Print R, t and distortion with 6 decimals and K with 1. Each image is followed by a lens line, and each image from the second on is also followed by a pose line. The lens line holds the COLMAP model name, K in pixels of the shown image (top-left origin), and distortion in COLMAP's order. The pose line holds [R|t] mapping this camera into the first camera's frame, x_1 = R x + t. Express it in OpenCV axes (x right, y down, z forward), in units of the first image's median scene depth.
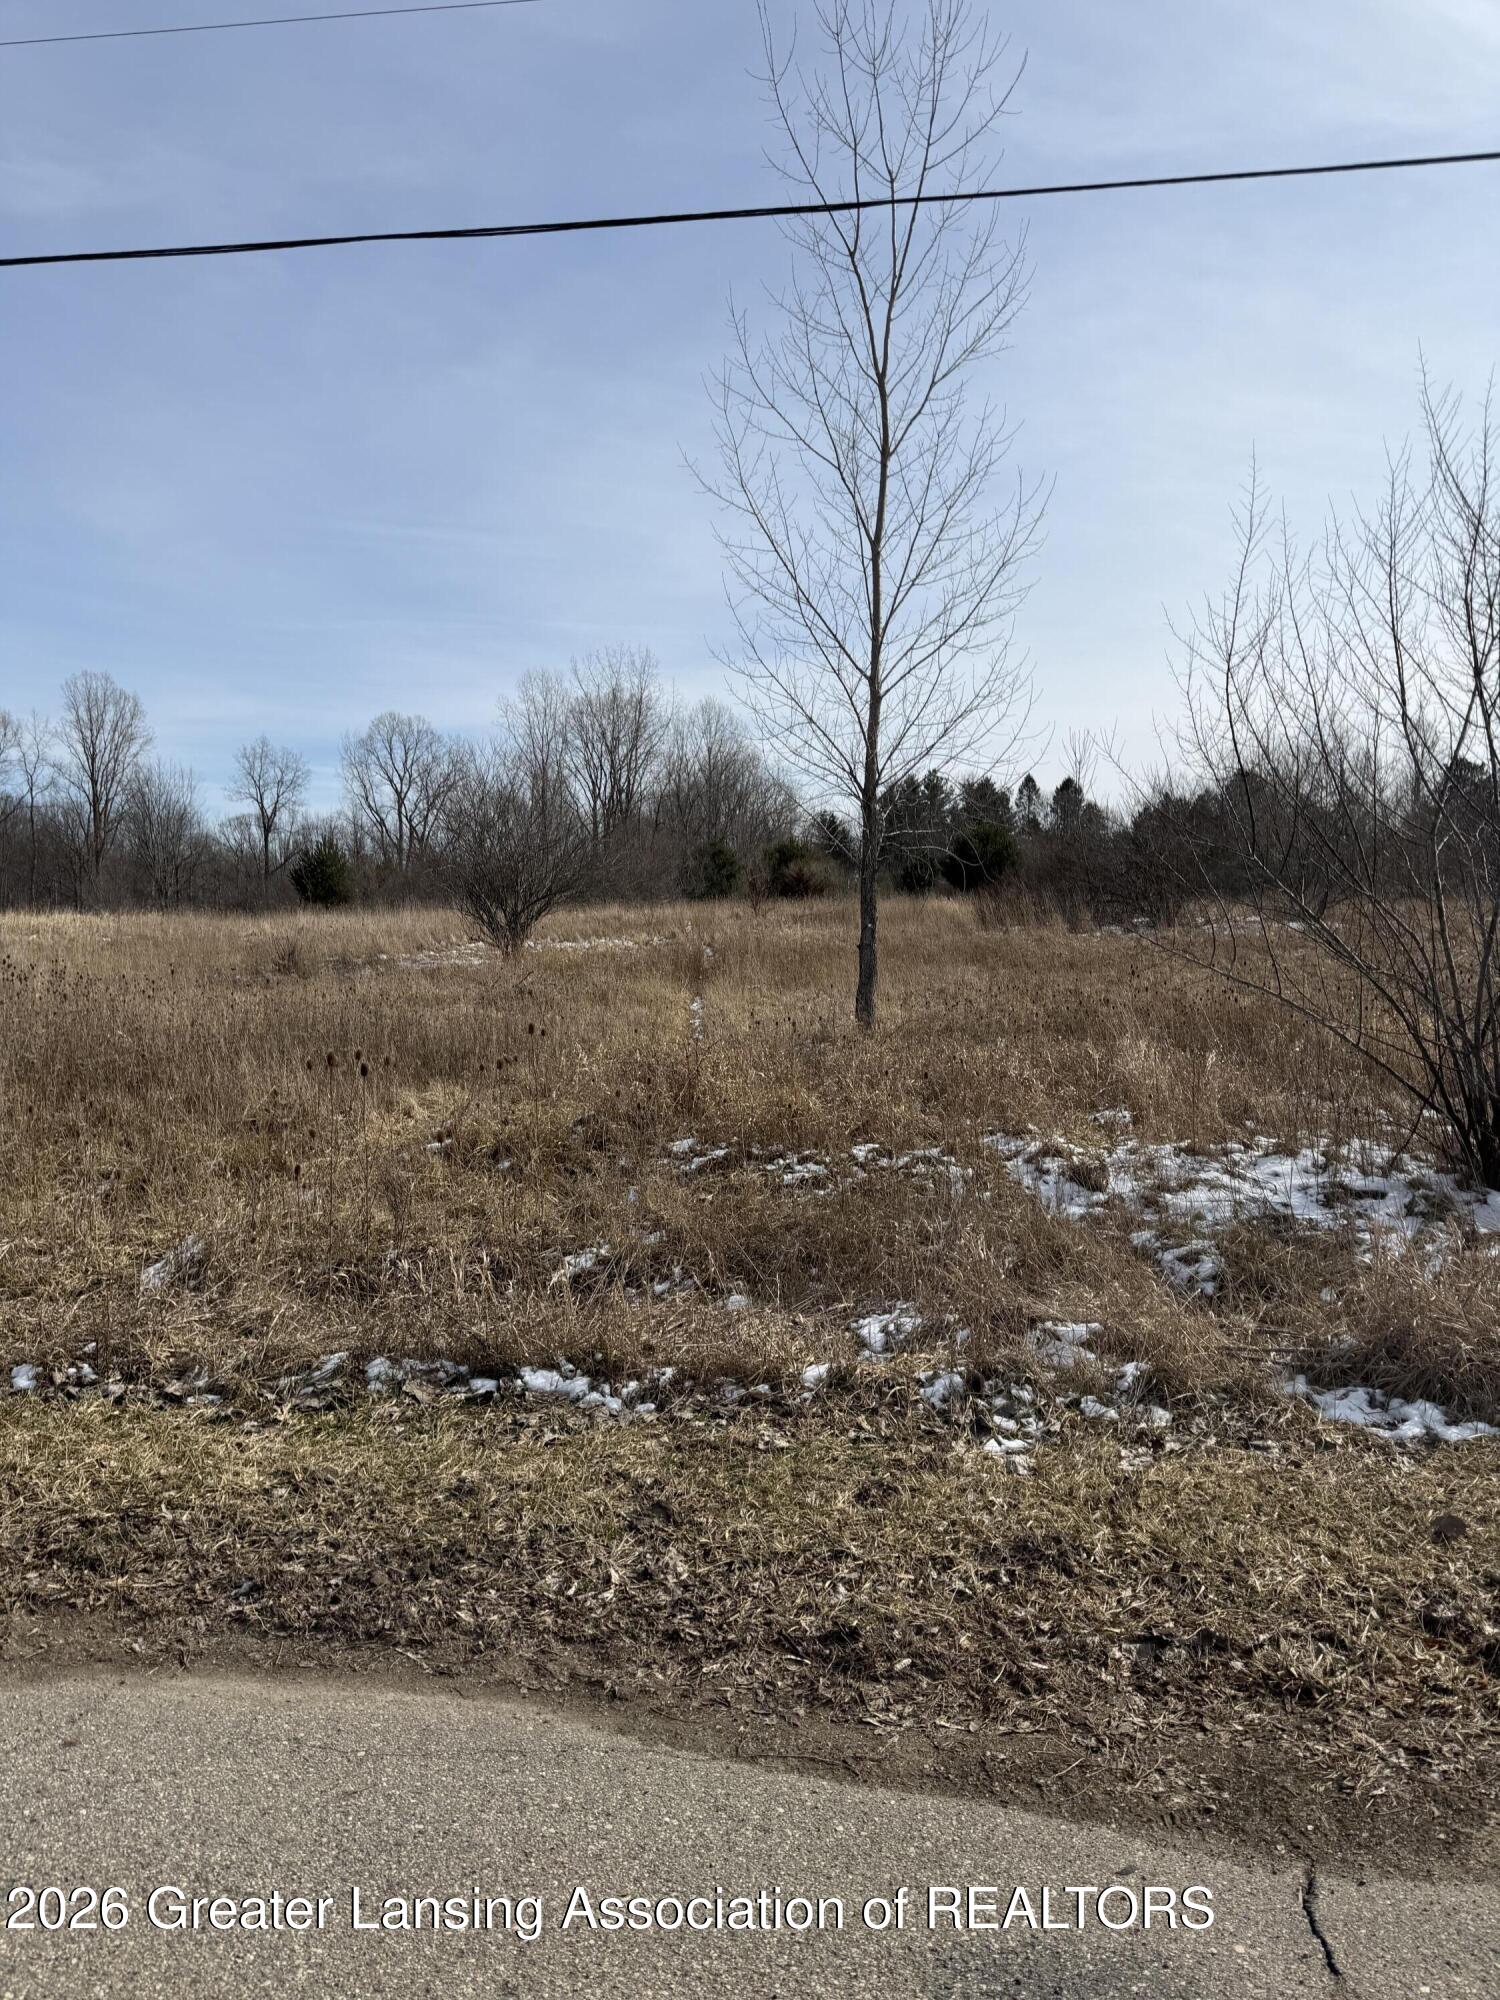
lens RADIAL K [[1425.0, 0, 776.0], [0, 1425.0, 1005.8], [0, 0, 1]] dist [0.152486, -0.299190]
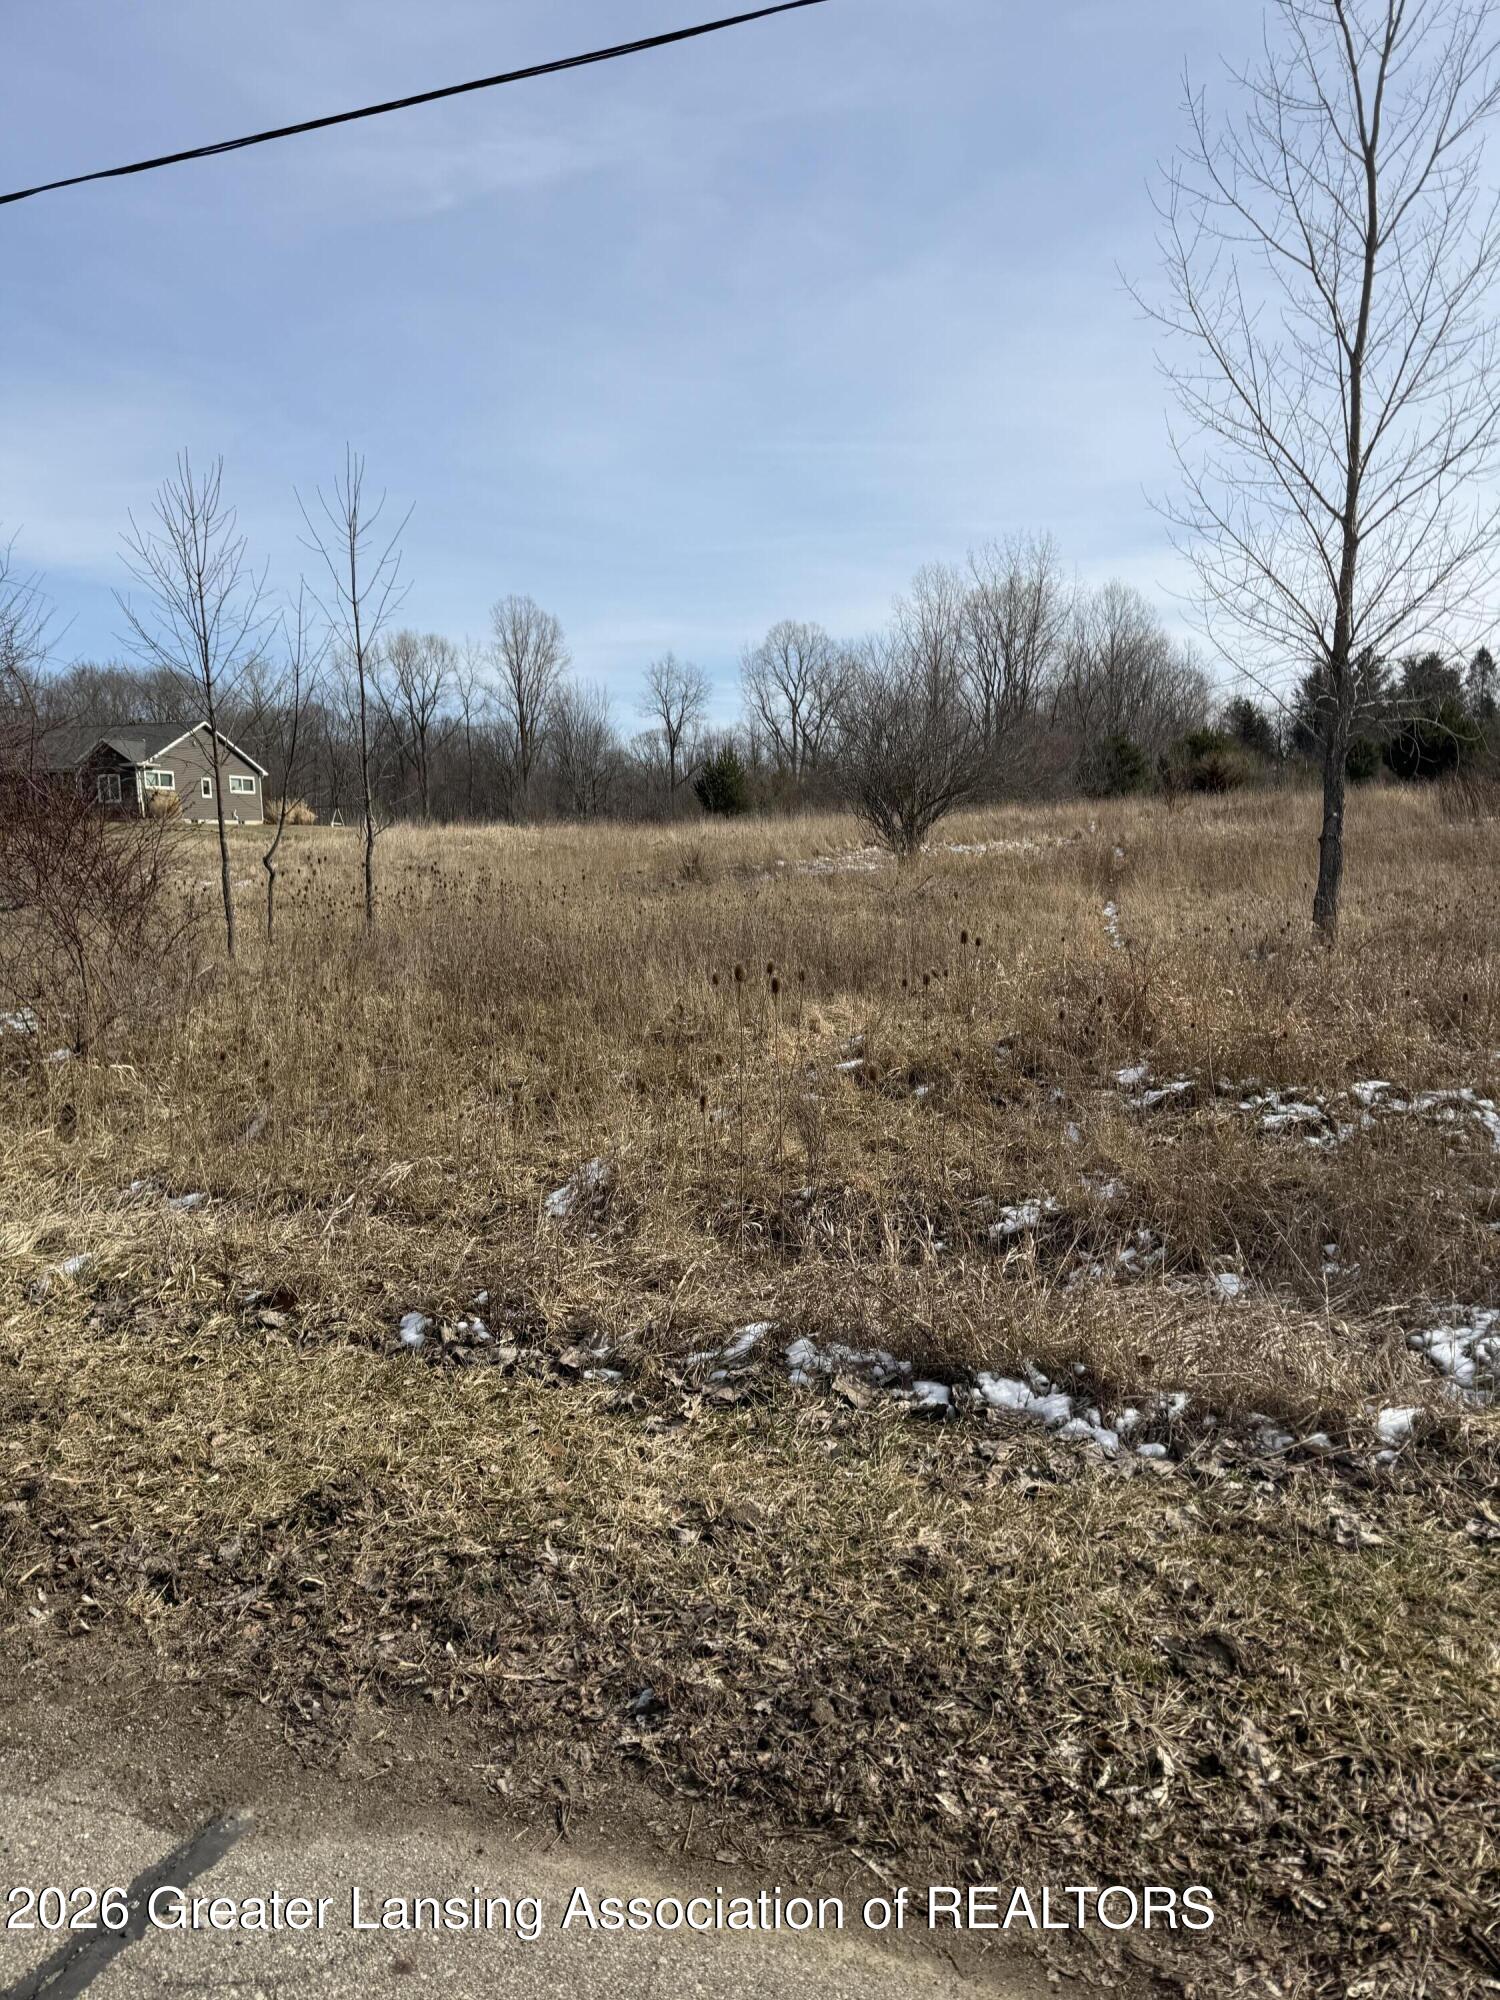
lens RADIAL K [[1425.0, 0, 776.0], [0, 1425.0, 1005.8], [0, 0, 1]] dist [0.152486, -0.299190]
pose [[0.964546, 0.016604, -0.263391, -0.046640], [0.000510, 0.997900, 0.064774, 0.001872], [0.263914, -0.062612, 0.962512, 0.136496]]
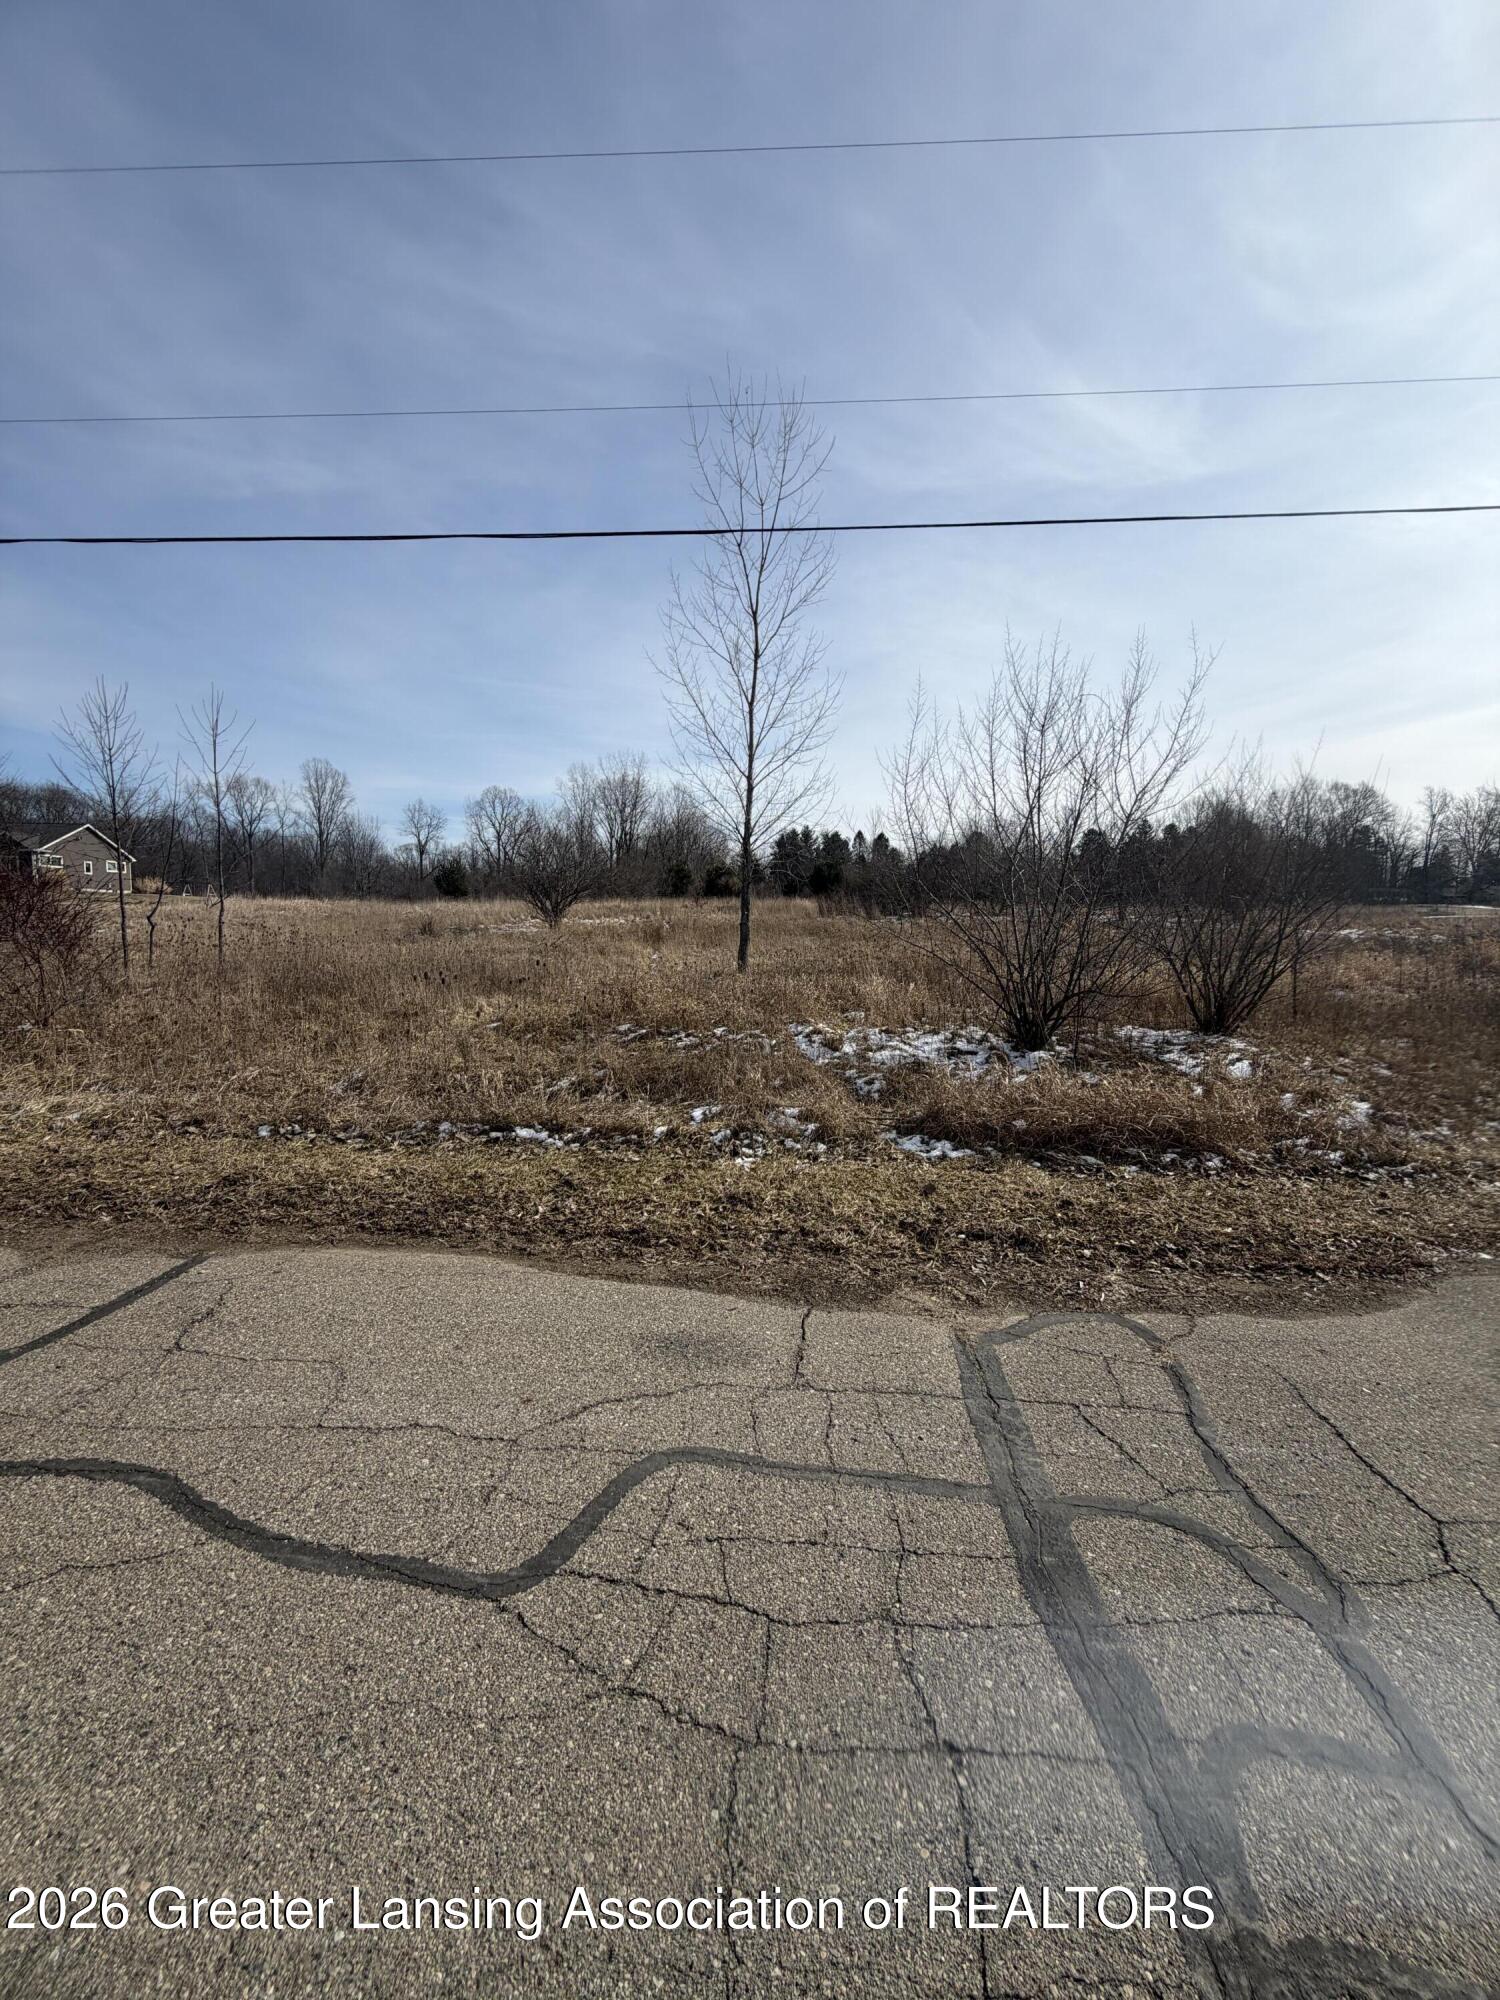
lens RADIAL K [[822.3, 0, 768.6], [0, 822.3, 988.4], [0, 0, 1]] dist [-0.002817, -0.000105]
pose [[0.998163, 0.012938, 0.059191, 0.061518], [-0.014969, 0.999310, 0.034001, 0.007173], [-0.058711, -0.034824, 0.997667, -0.093804]]
